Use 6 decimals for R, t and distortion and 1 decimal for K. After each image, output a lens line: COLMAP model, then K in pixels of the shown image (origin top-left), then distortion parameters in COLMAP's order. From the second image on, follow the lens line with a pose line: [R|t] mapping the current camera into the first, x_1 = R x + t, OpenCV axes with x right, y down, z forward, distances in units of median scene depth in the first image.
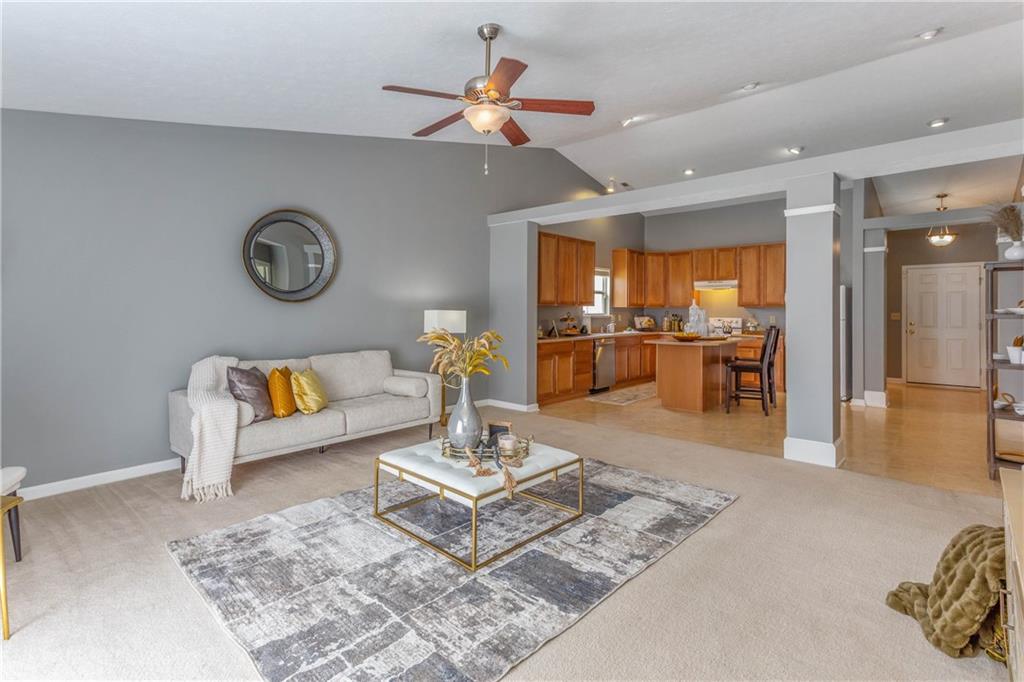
lens RADIAL K [[494.2, 0, 503.5], [0, 494.2, 304.5], [0, 0, 1]] dist [0.016768, 0.000591]
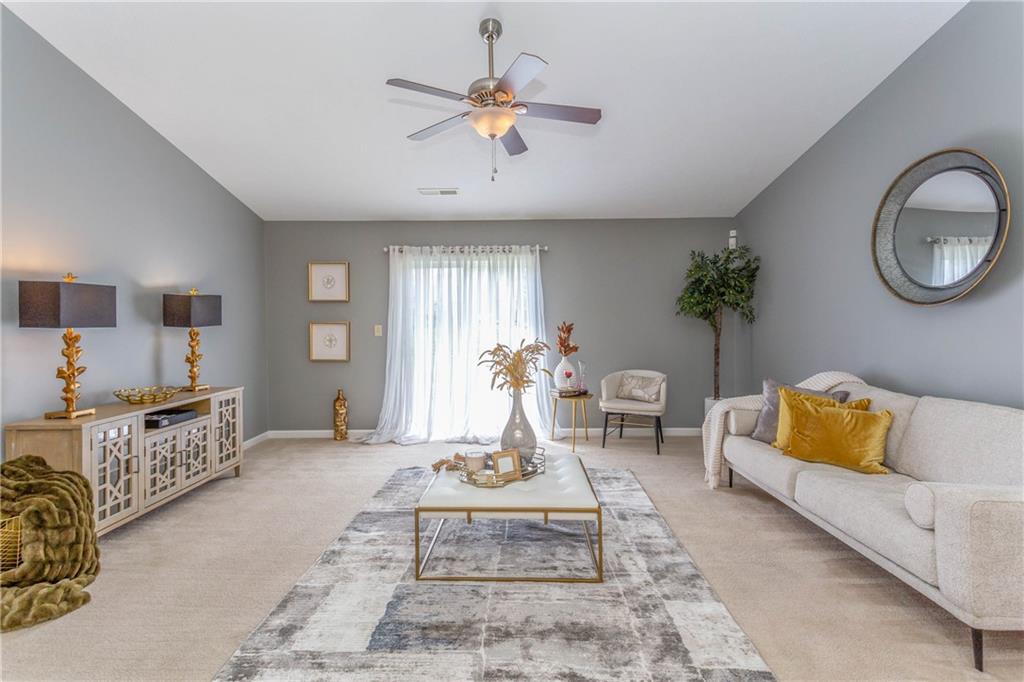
lens RADIAL K [[487.8, 0, 506.1], [0, 487.8, 327.5], [0, 0, 1]] dist [0.026295, 0.000602]
pose [[-0.745868, 0.010488, -0.666011, 0.212994], [0.018577, 0.999815, -0.005061, 0.009963], [0.665835, -0.016147, -0.745925, 0.630486]]
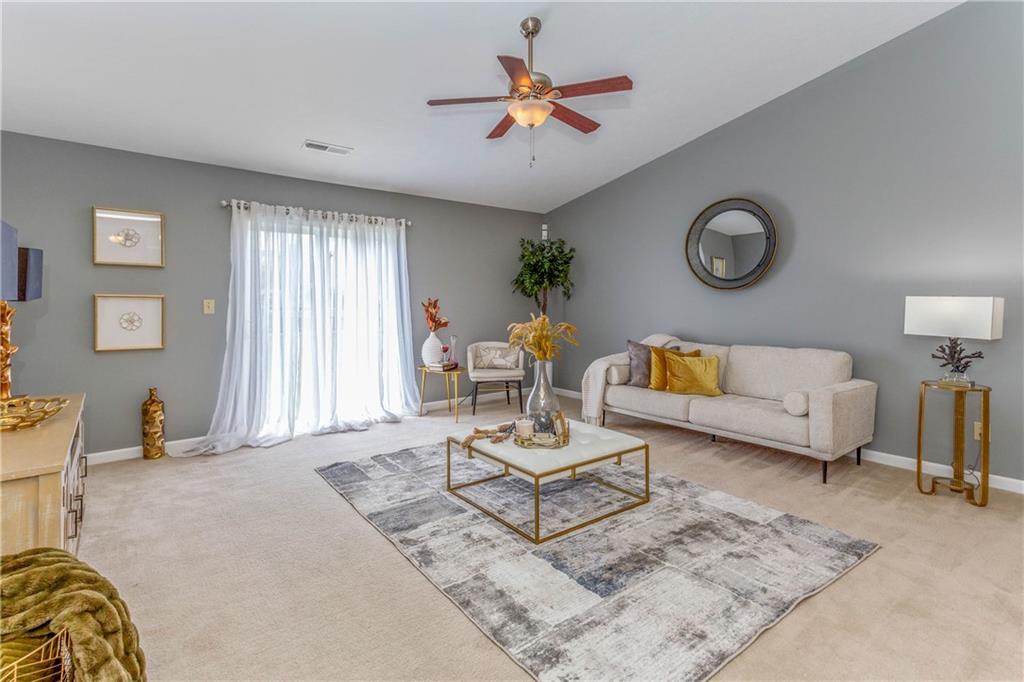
lens RADIAL K [[494.2, 0, 503.5], [0, 494.2, 304.5], [0, 0, 1]] dist [0.016768, 0.000591]
pose [[-0.164023, 0.010907, -0.986396, 0.365459], [0.016558, 0.999828, 0.008302, 0.005829], [0.986318, -0.014971, -0.164175, 0.406239]]
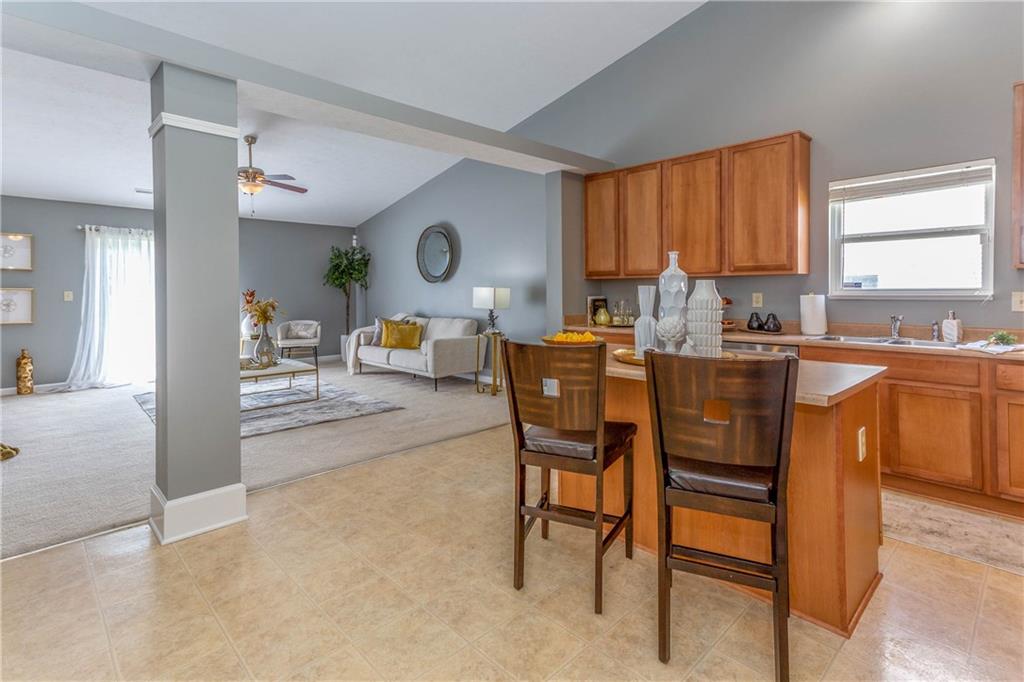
lens RADIAL K [[495.9, 0, 507.6], [0, 495.9, 292.9], [0, 0, 1]] dist [0.024037, 0.000091]
pose [[-0.065468, 0.007500, -0.997826, 0.652367], [0.022261, 0.999734, 0.006054, 0.012832], [0.997606, -0.021816, -0.065618, 0.761005]]
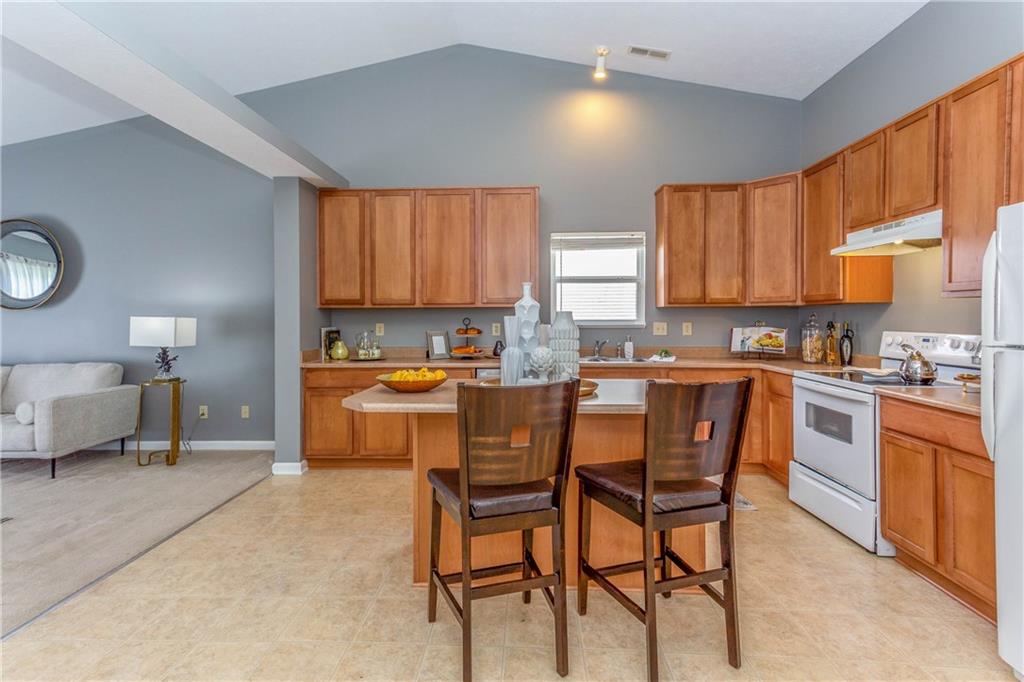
lens RADIAL K [[485.3, 0, 505.6], [0, 485.3, 321.3], [0, 0, 1]] dist [0.018051, 0.000406]
pose [[0.641545, 0.002774, -0.767080, 0.559282], [0.015643, 0.999738, 0.016698, 0.010385], [0.766926, -0.022712, 0.641334, 0.633256]]
